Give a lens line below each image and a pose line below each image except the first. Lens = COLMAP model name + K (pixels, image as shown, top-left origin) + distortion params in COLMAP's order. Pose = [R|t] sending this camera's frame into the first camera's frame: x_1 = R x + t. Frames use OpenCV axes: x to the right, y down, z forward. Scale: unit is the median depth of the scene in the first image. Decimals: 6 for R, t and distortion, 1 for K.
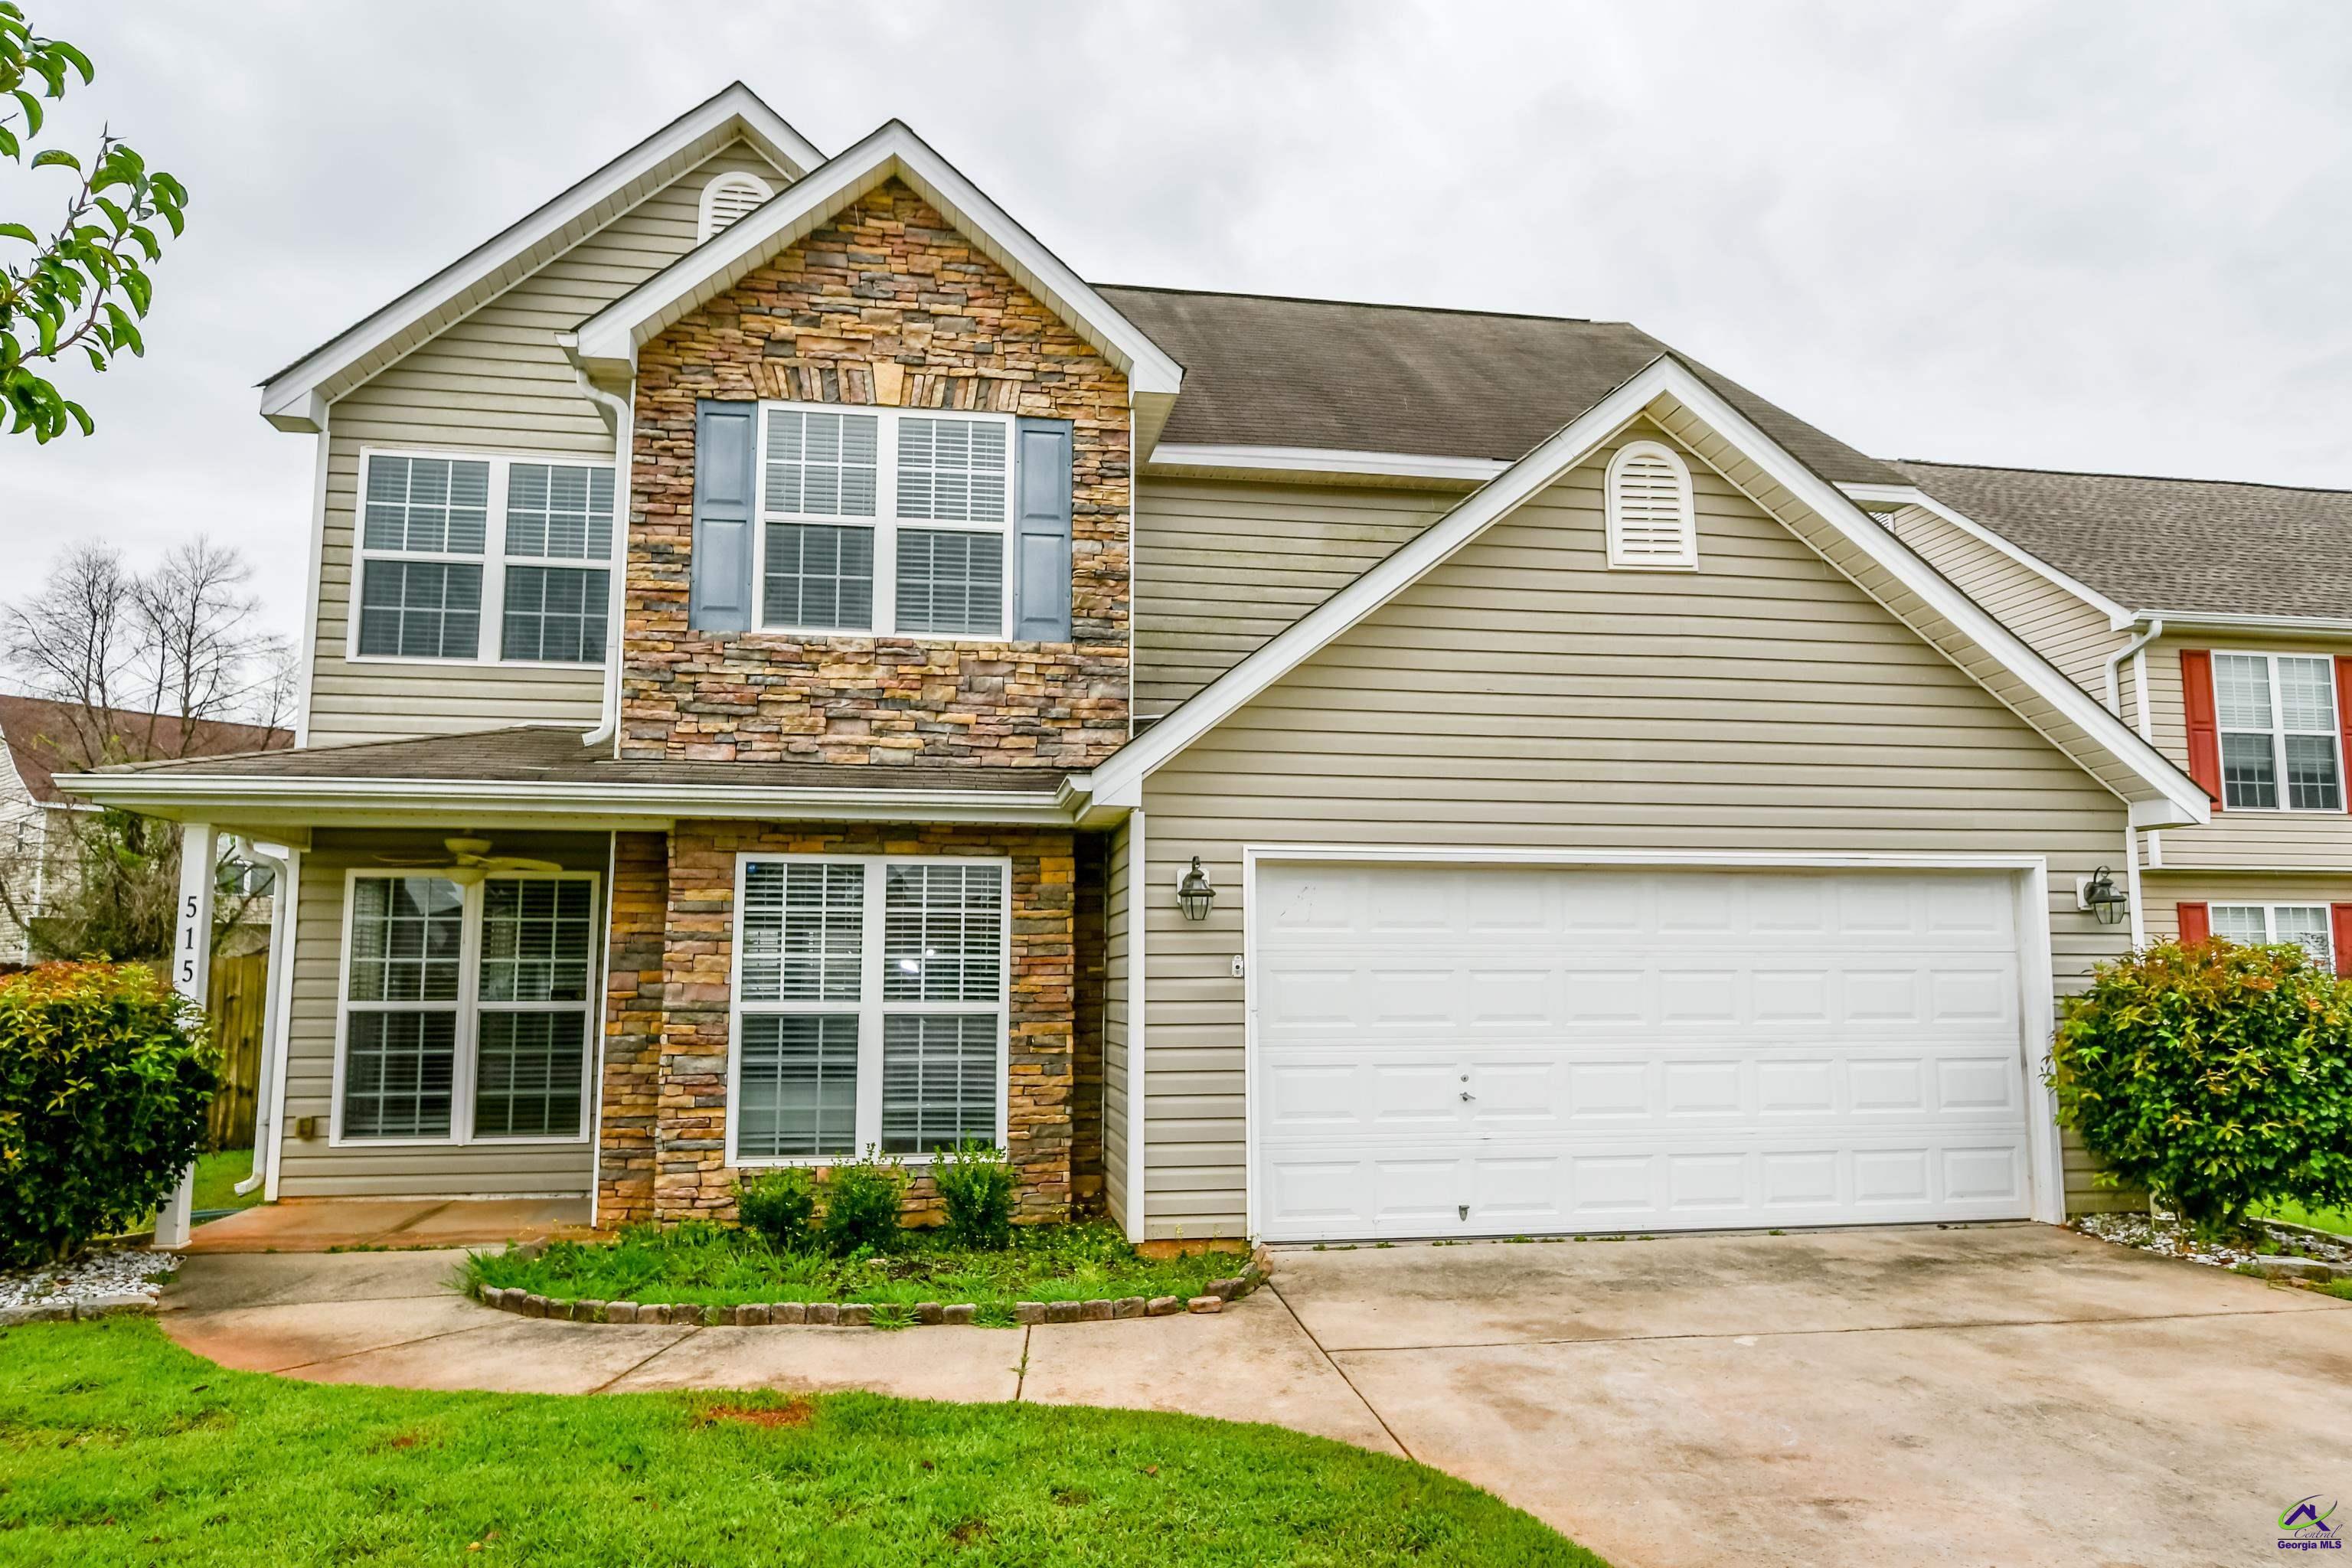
lens RADIAL K [[1522.6, 0, 1180.0], [0, 1522.6, 788.3], [0, 0, 1]] dist [-0.008026, -0.001626]
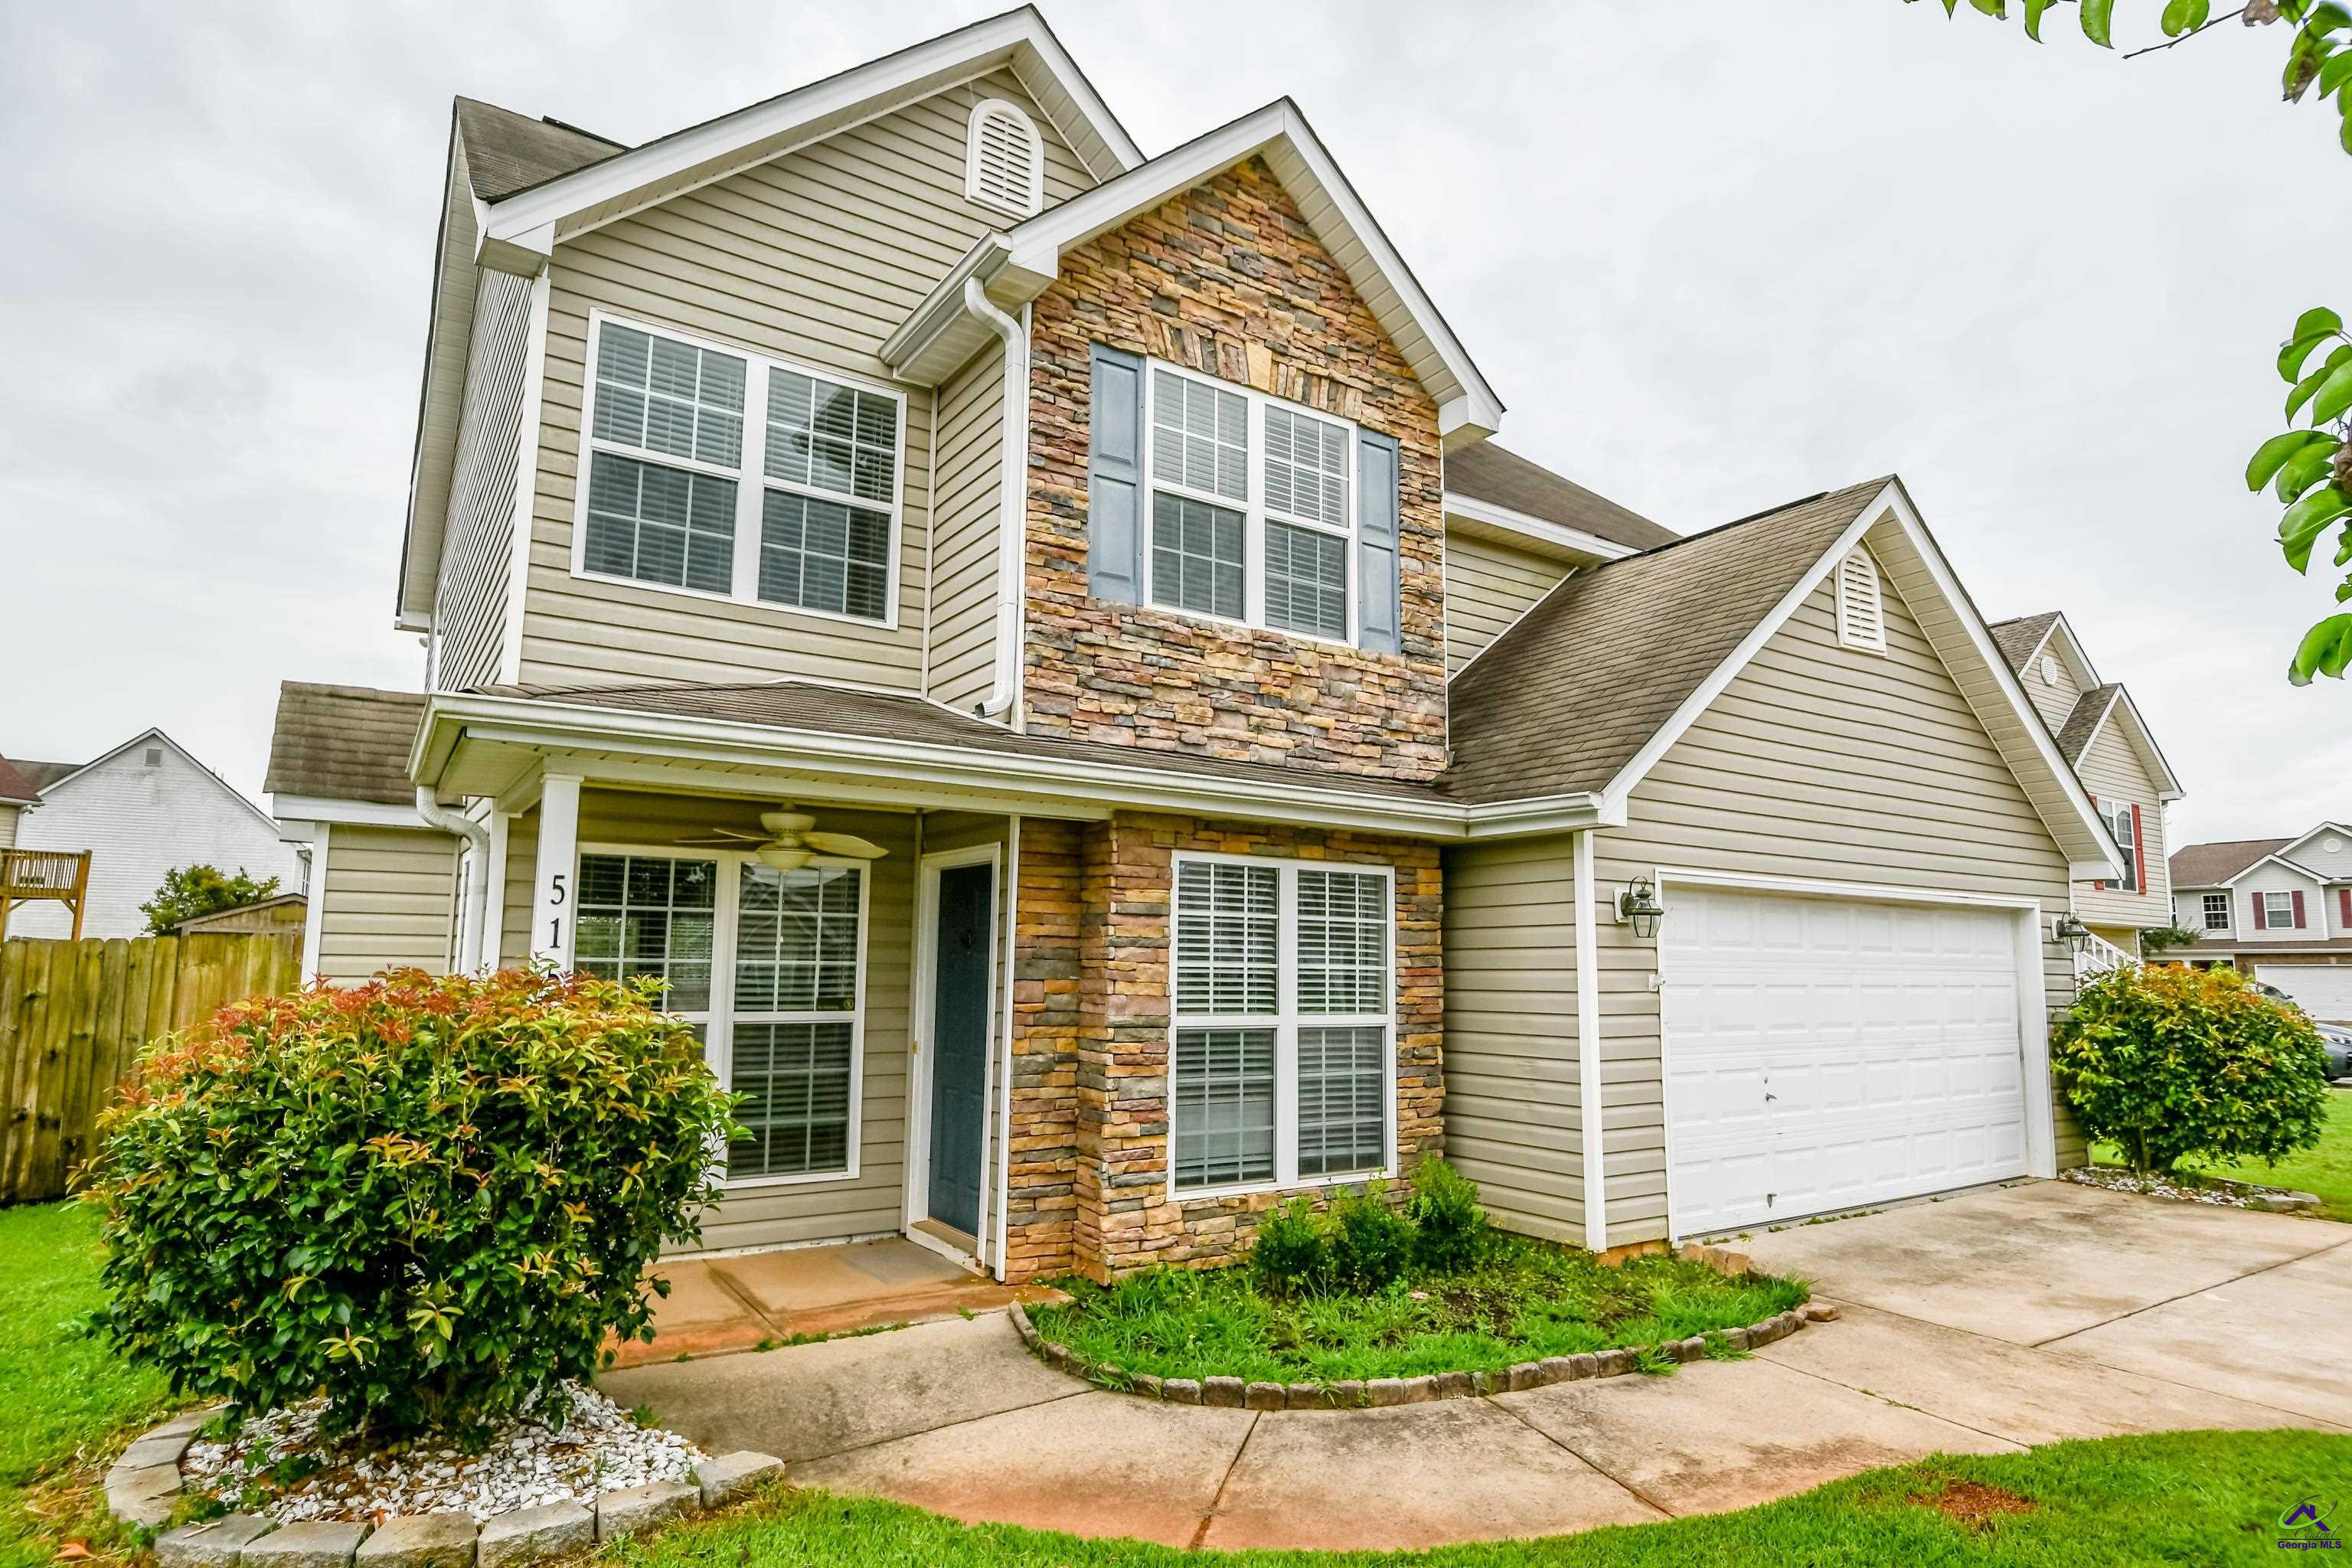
lens RADIAL K [[1302.0, 0, 1177.5], [0, 1302.0, 796.2], [0, 0, 1]] dist [-0.006765, -0.003515]
pose [[0.906350, 0.065978, 0.417346, -0.585128], [-0.063875, 0.997777, -0.019019, 0.023962], [-0.417673, -0.009420, 0.908549, 0.284639]]
